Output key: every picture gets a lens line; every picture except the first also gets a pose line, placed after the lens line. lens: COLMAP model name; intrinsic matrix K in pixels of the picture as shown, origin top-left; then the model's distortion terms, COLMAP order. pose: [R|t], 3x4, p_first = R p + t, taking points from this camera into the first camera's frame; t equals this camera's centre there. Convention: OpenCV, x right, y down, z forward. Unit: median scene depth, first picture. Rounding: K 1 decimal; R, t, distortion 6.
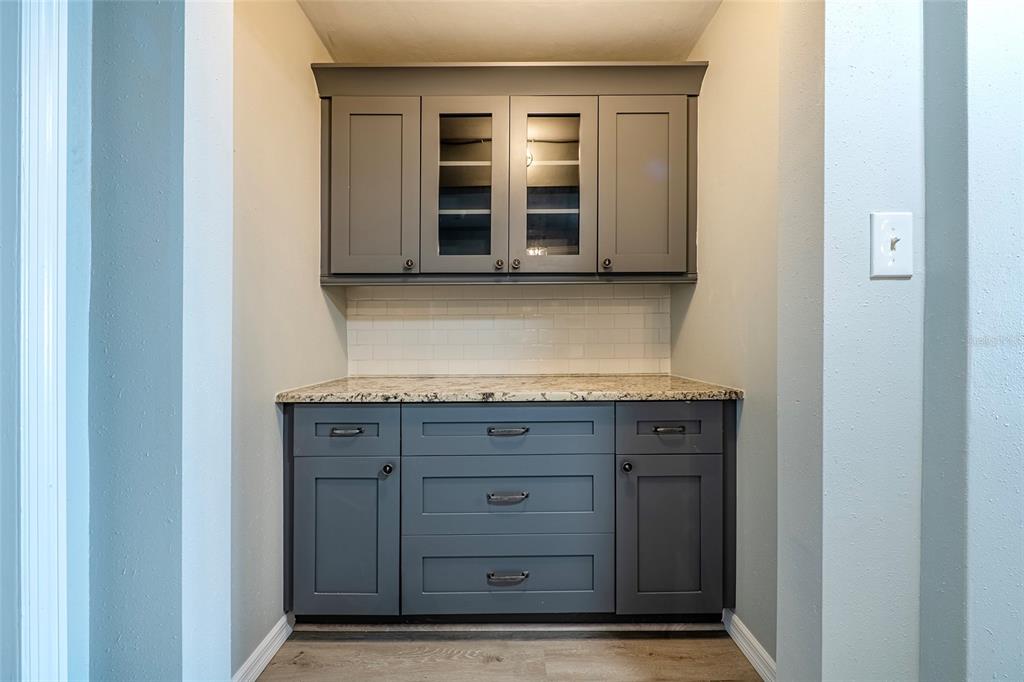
lens RADIAL K [[420.8, 0, 508.8], [0, 420.8, 336.1], [0, 0, 1]] dist [0.003830, 0.000150]
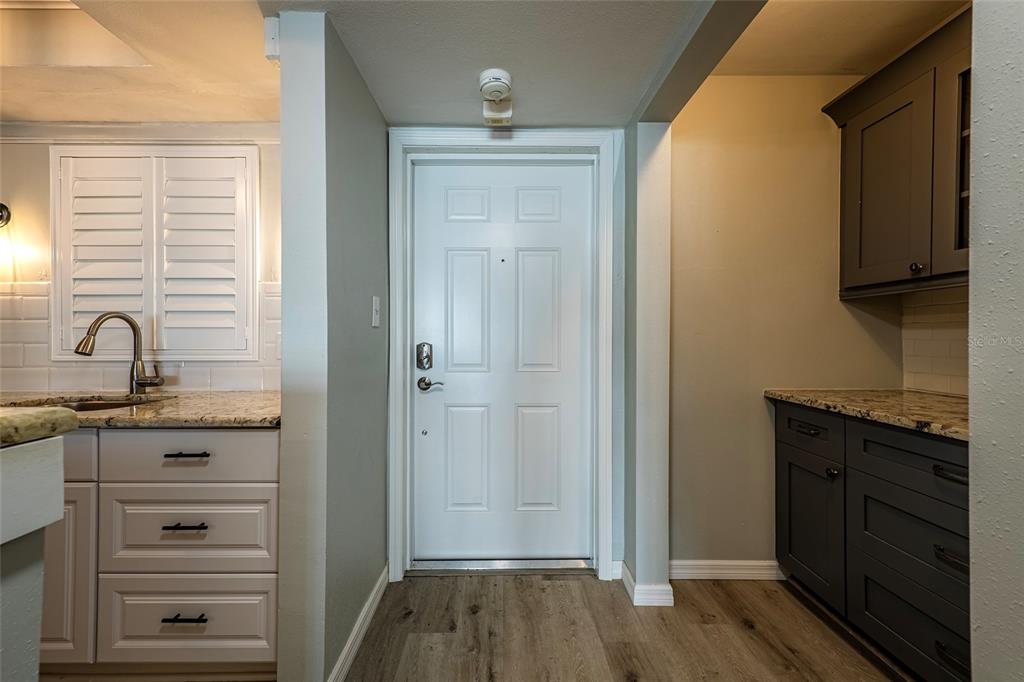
lens RADIAL K [[412.2, 0, 505.0], [0, 412.2, 336.6], [0, 0, 1]] dist [0.000186, -0.000084]
pose [[0.027557, 0.002516, -0.999617, 0.743268], [0.007383, 0.999969, 0.002721, -0.043579], [0.999593, -0.007455, 0.027538, 0.136465]]
